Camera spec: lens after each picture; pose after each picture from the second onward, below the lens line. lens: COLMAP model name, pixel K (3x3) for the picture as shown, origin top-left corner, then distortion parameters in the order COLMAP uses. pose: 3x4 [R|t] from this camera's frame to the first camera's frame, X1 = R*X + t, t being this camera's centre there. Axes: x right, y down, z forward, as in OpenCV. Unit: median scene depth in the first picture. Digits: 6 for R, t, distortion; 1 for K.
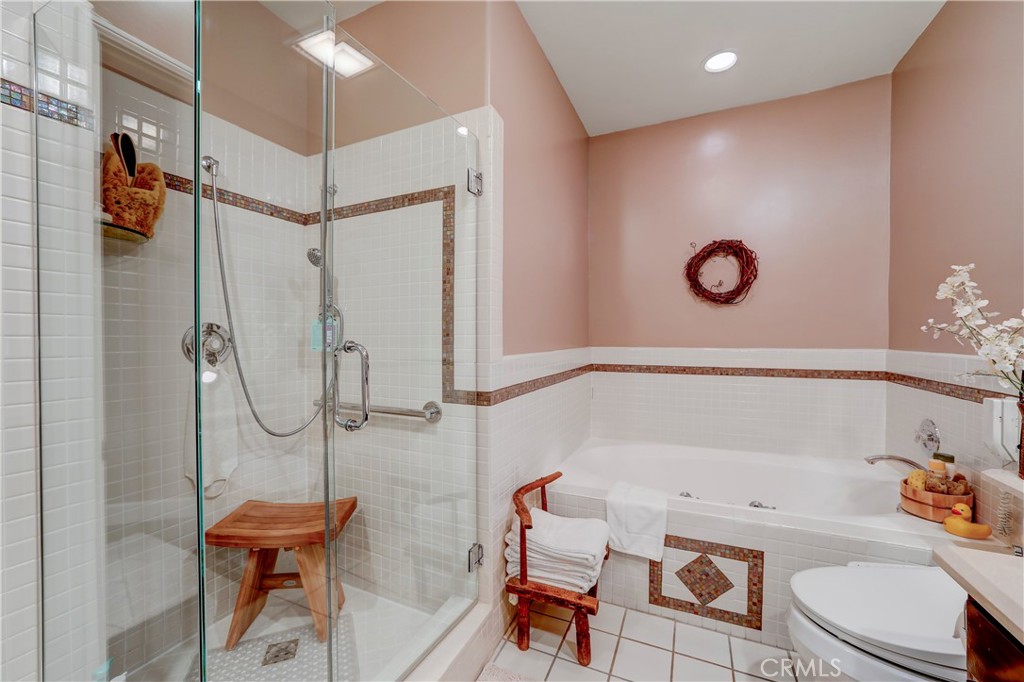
lens RADIAL K [[407.5, 0, 513.8], [0, 407.5, 343.7], [0, 0, 1]] dist [-0.044839, 0.015817]
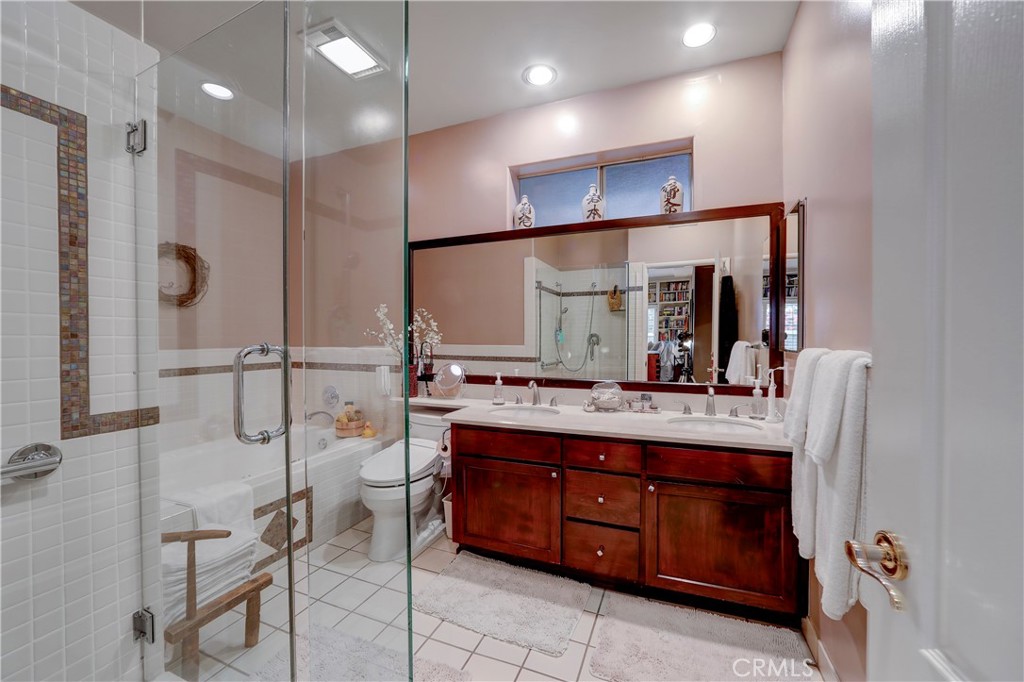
lens RADIAL K [[407.5, 0, 513.8], [0, 407.5, 343.7], [0, 0, 1]] dist [-0.044839, 0.015817]
pose [[-0.039792, -0.014995, 0.999095, -0.838145], [0.017785, 0.999718, 0.015713, -0.005891], [-0.999050, 0.018394, -0.039514, 0.307370]]
